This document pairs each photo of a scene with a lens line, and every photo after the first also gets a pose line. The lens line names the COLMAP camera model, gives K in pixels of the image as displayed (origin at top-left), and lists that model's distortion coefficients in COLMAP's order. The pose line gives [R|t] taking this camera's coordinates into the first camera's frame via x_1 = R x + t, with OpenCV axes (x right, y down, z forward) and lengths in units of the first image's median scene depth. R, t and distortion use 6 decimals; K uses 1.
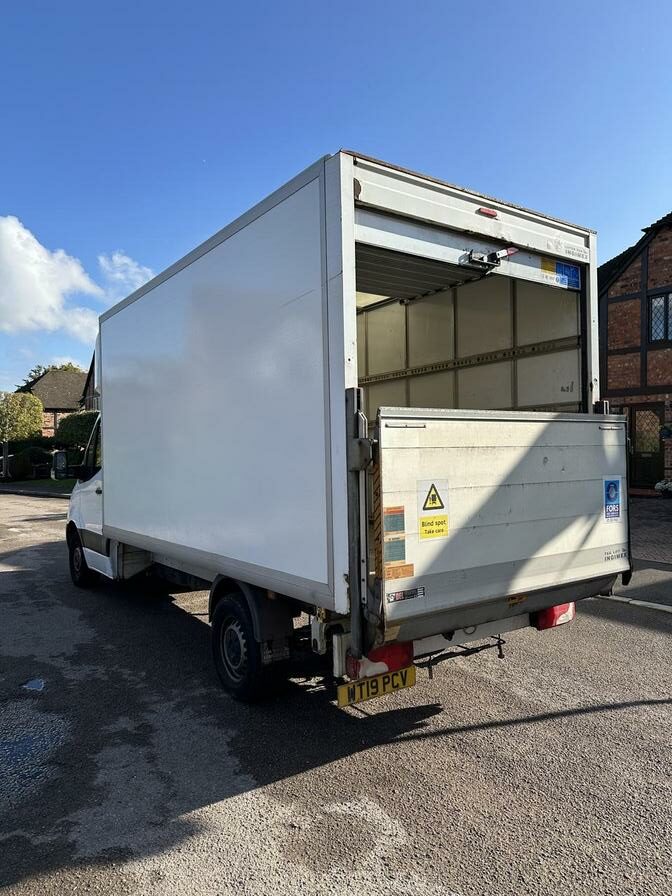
lens RADIAL K [[637.1, 0, 340.0], [0, 637.1, 443.3], [0, 0, 1]] dist [0.003007, -0.012936]
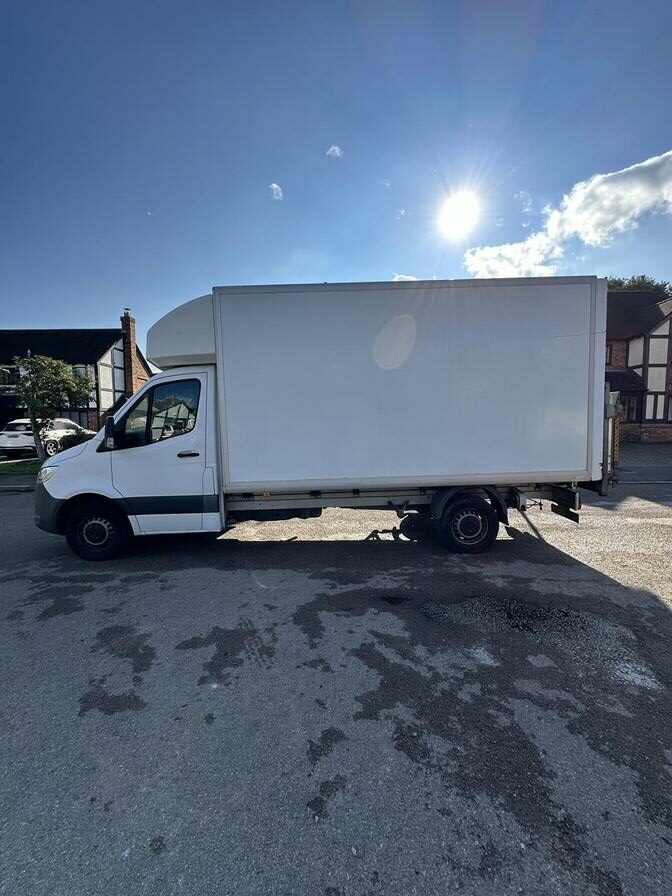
lens RADIAL K [[350.5, 0, 334.6], [0, 350.5, 450.8], [0, 0, 1]] dist [-0.009421, 0.000189]
pose [[0.581242, -0.067569, 0.810921, -1.234035], [0.009699, 0.997051, 0.076126, 0.039145], [-0.813673, -0.036382, 0.580183, 0.805905]]
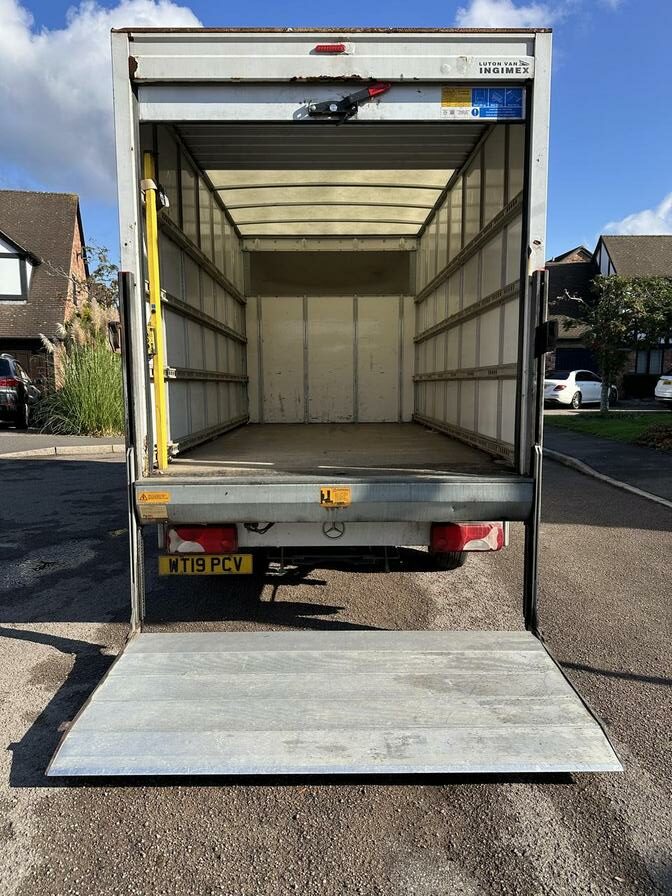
lens RADIAL K [[637.1, 0, 338.6], [0, 637.1, 448.5], [0, 0, 1]] dist [0.003007, -0.012936]
pose [[0.824143, 0.073051, -0.561651, 0.692647], [0.002744, 0.991121, 0.132936, 0.043934], [0.566375, -0.111099, 0.816625, 0.244581]]
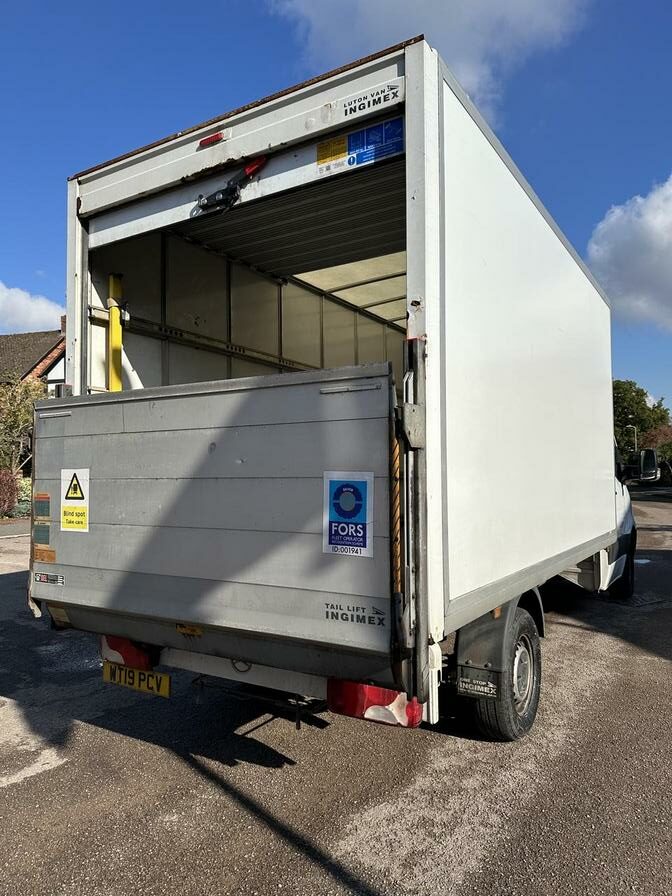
lens RADIAL K [[637.1, 0, 343.7], [0, 637.1, 445.9], [0, 0, 1]] dist [0.003007, -0.012936]
pose [[0.389494, -0.032187, -0.920466, 0.944235], [0.017717, 0.999466, -0.027452, 0.043123], [0.920858, -0.005615, 0.389857, 0.776074]]
